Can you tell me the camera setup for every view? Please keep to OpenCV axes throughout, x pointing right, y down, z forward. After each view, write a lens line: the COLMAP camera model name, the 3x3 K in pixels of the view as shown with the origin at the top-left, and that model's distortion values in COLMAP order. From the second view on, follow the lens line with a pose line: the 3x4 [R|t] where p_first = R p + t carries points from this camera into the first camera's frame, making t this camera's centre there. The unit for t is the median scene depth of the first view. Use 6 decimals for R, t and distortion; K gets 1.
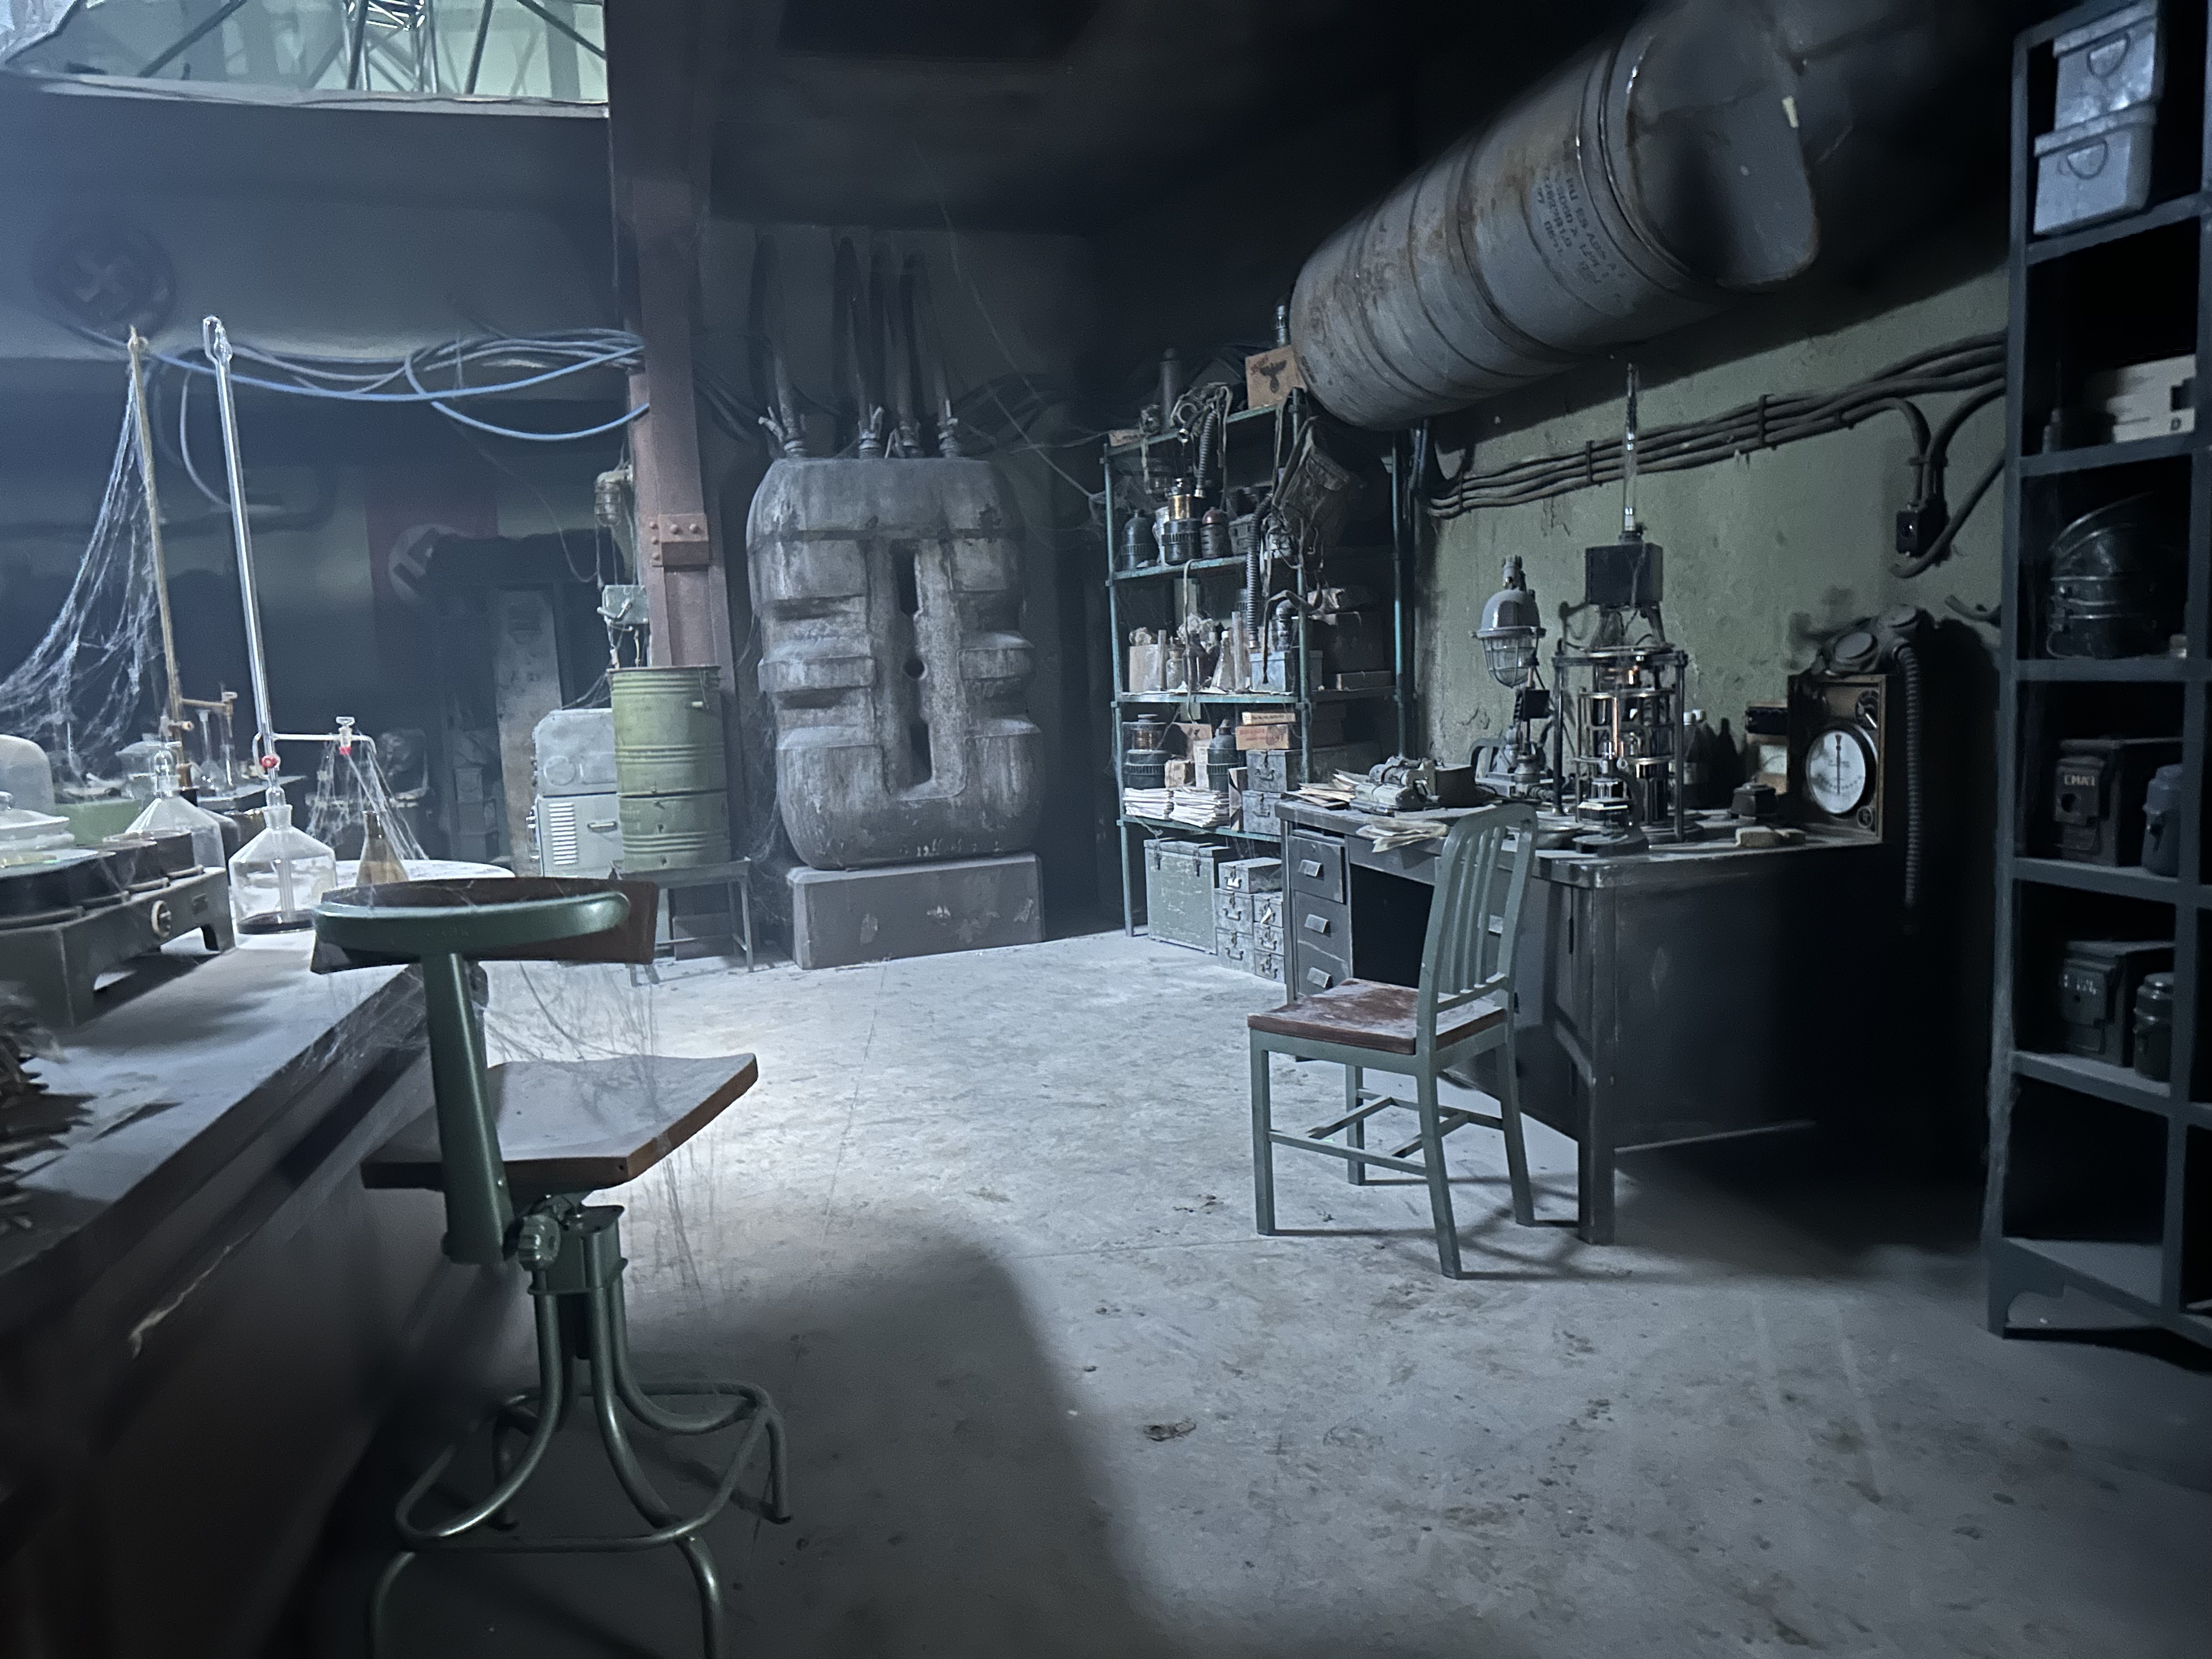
lens RADIAL K [[1544.6, 0, 1117.6], [0, 1544.6, 835.0], [0, 0, 1]] dist [0.077931, -0.097580]
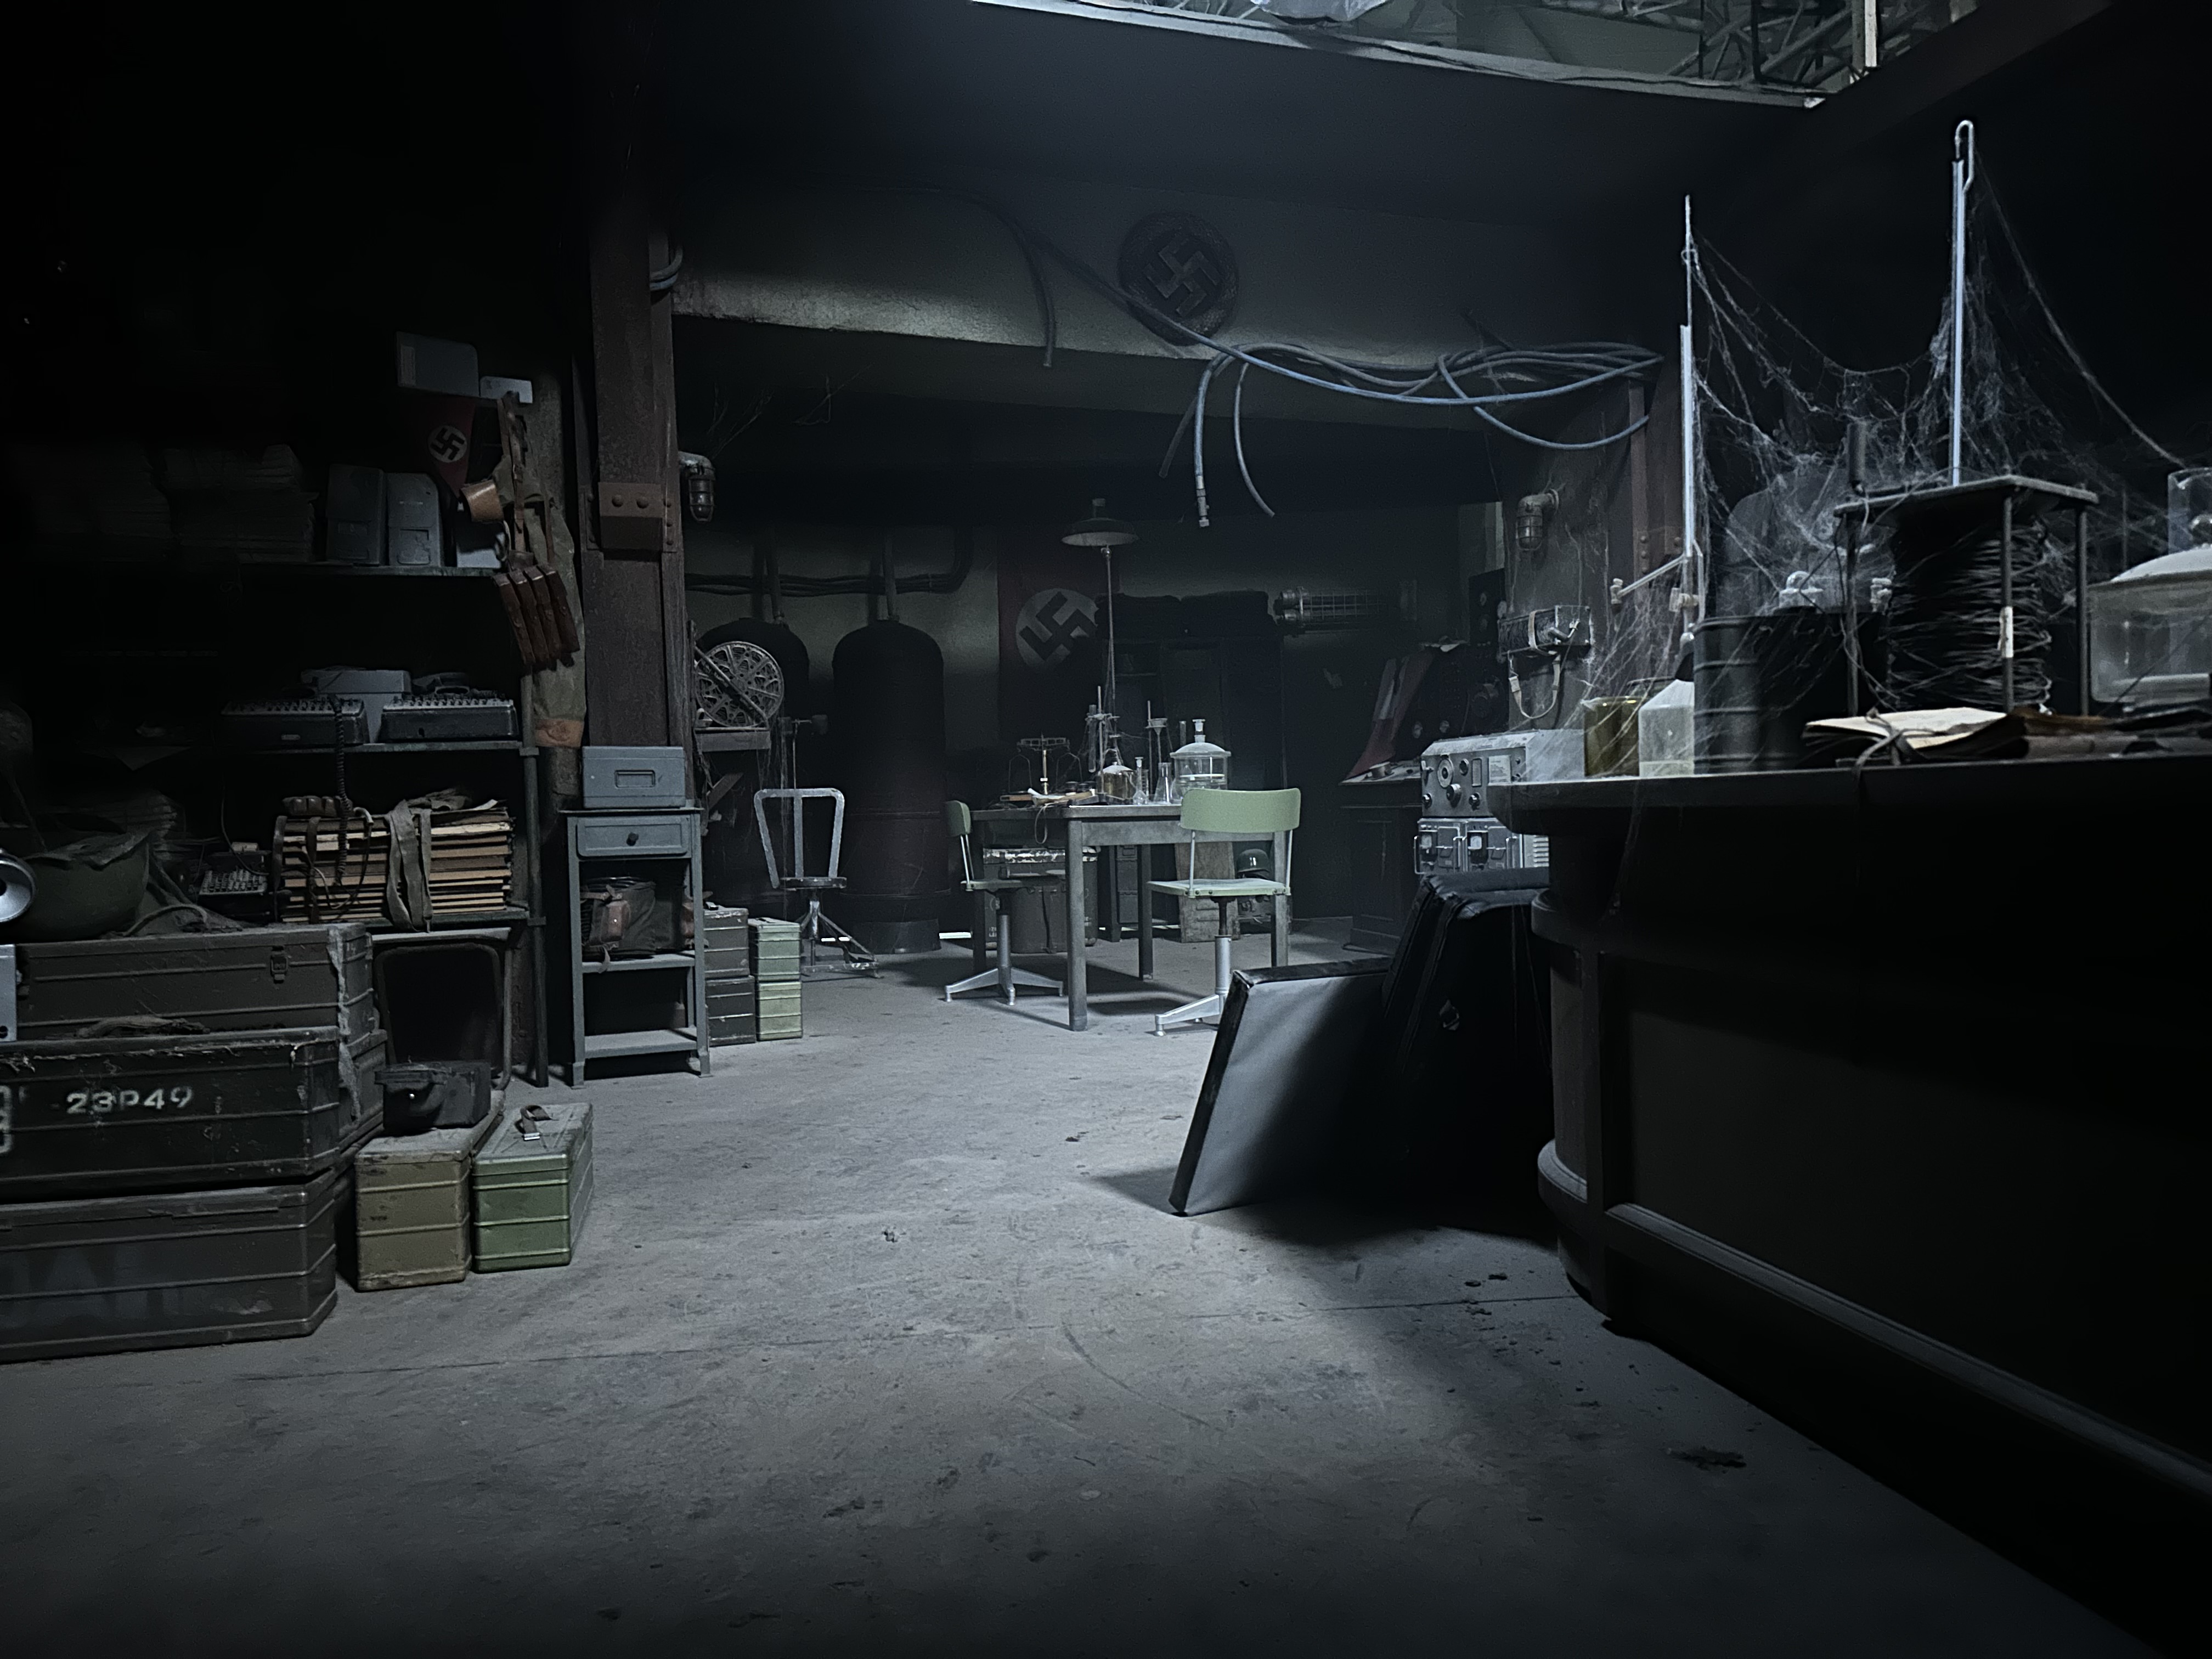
lens RADIAL K [[1544.6, 0, 1097.7], [0, 1544.6, 836.5], [0, 0, 1]] dist [0.077931, -0.097580]
pose [[0.999902, 0.013526, -0.003666, -0.666578], [-0.013824, 0.994952, -0.099397, 0.092020], [0.002303, 0.099437, 0.995041, 0.053818]]
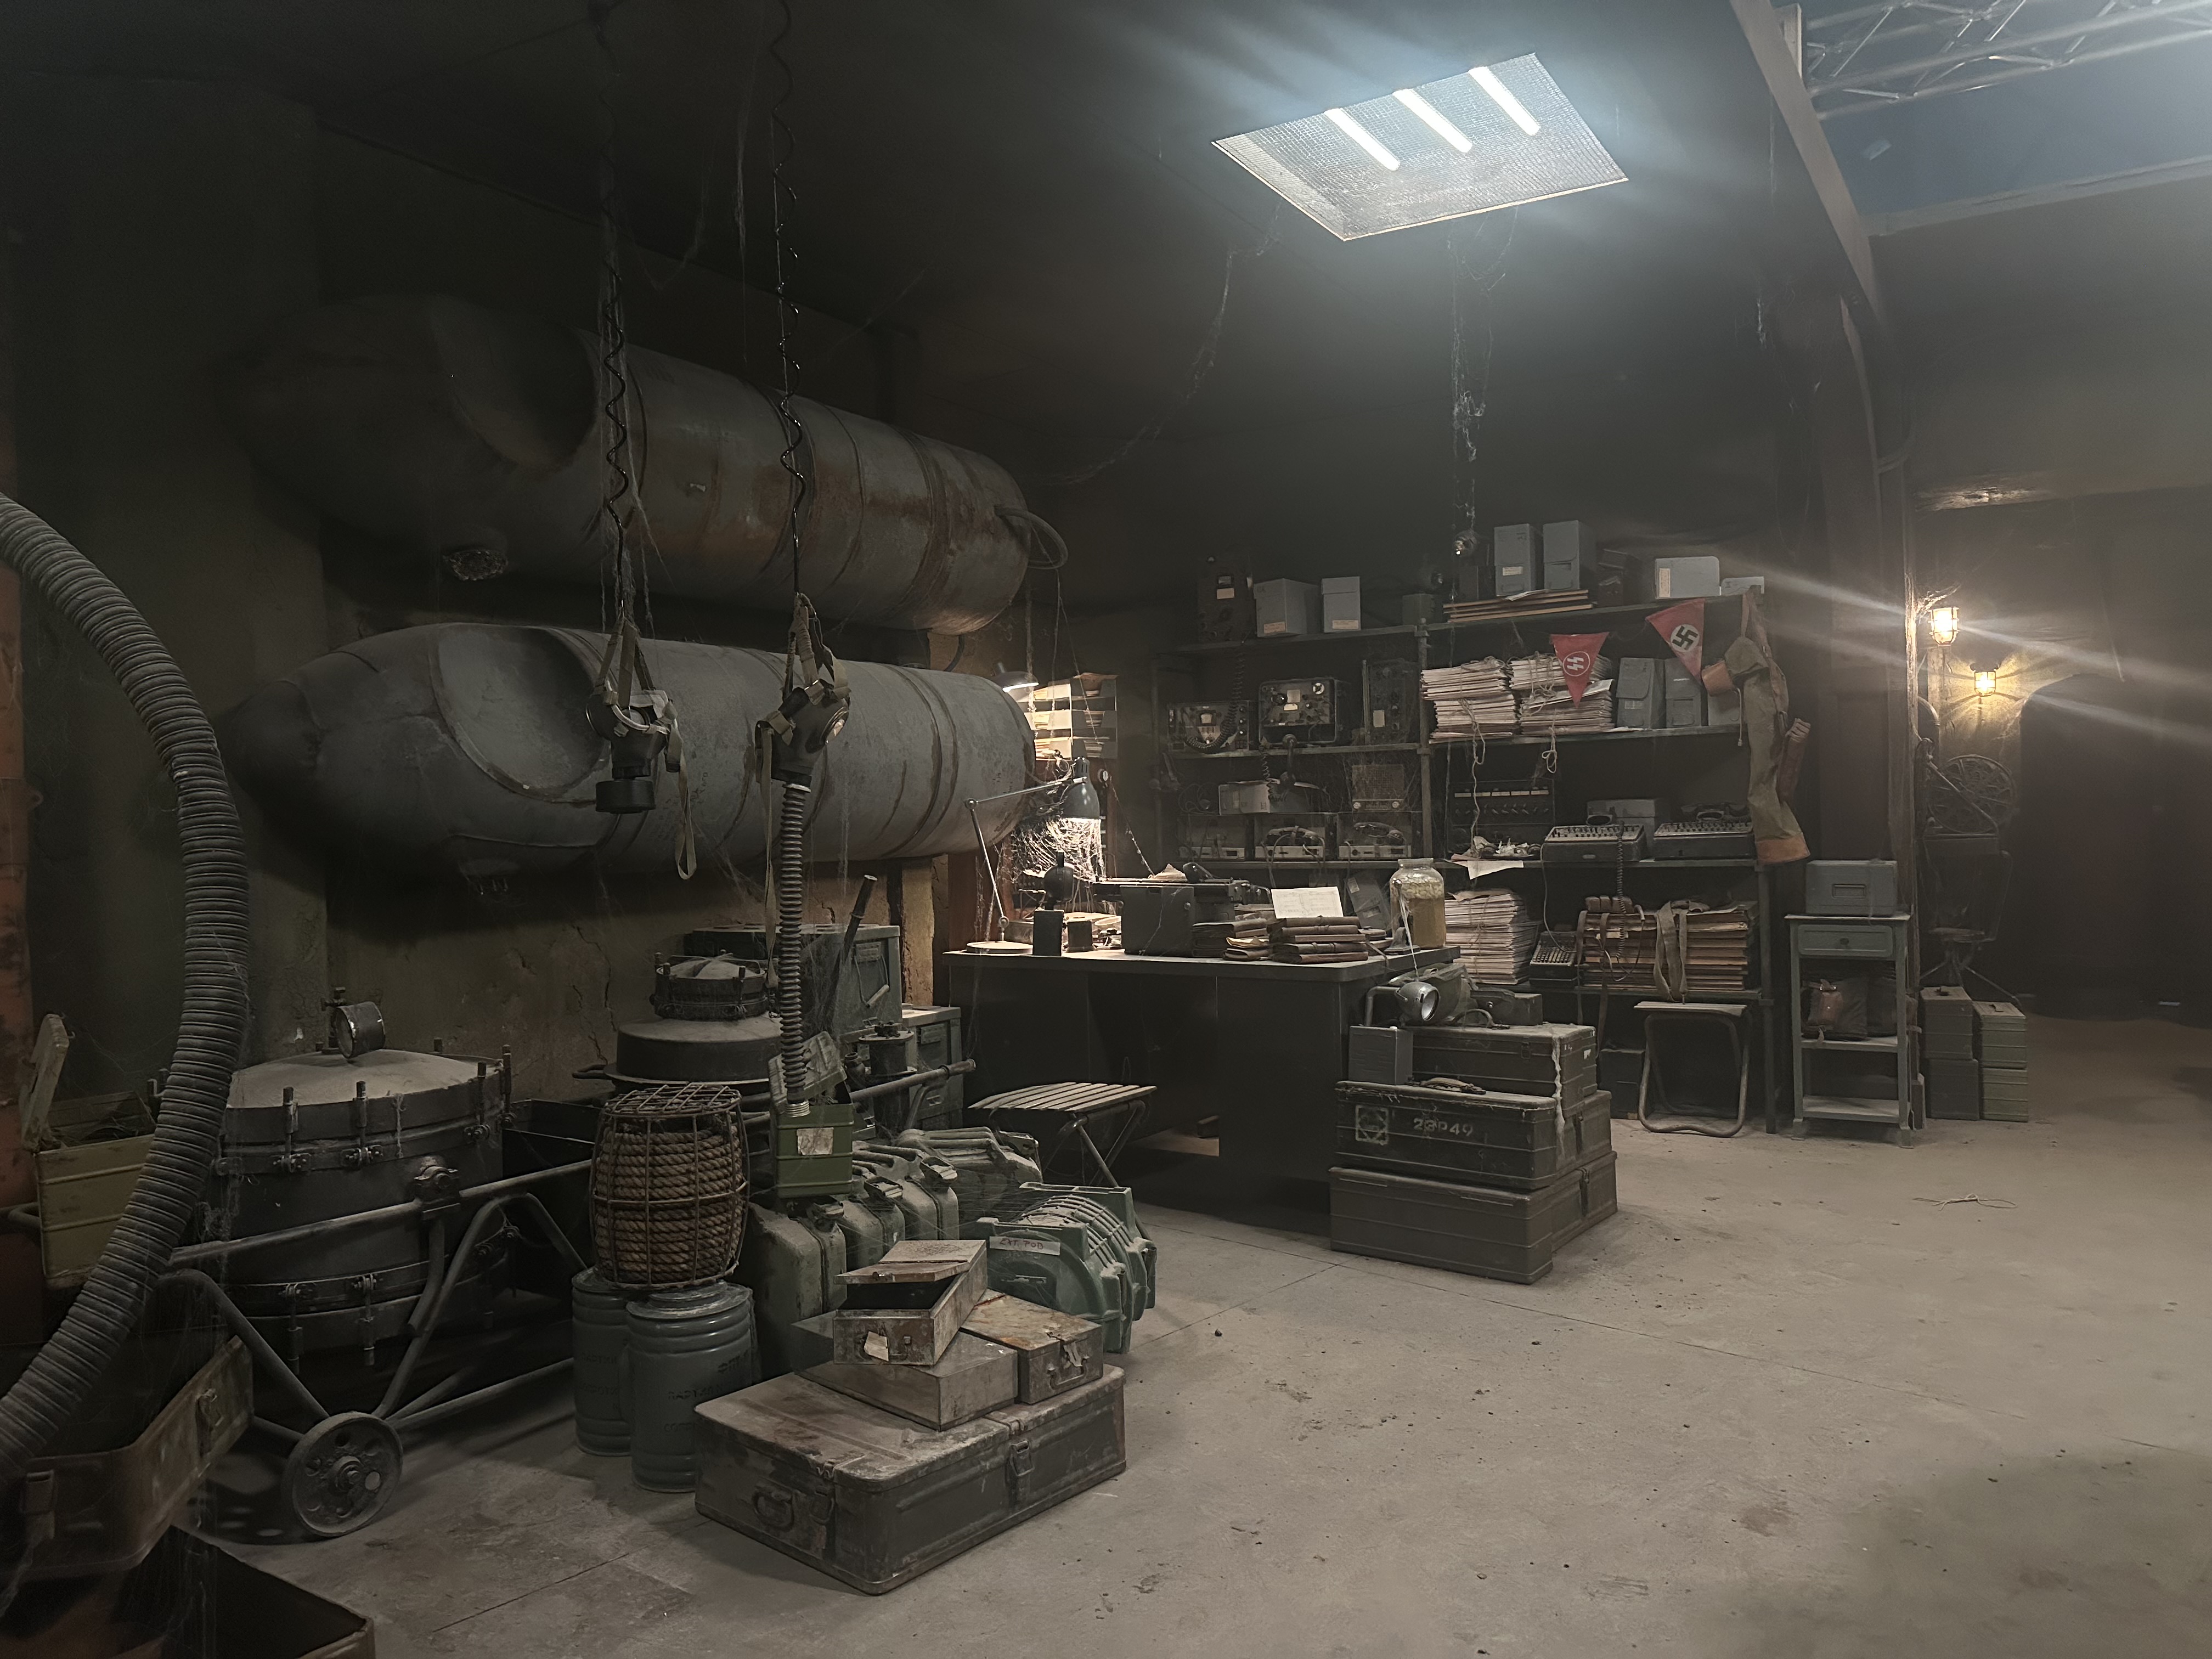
lens RADIAL K [[1544.6, 0, 1123.8], [0, 1544.6, 835.3], [0, 0, 1]] dist [0.077931, -0.097580]
pose [[0.665413, 0.030572, -0.745849, -0.491834], [-0.090898, 0.995044, -0.040309, 0.033711], [0.740921, 0.094618, 0.664894, -0.128484]]
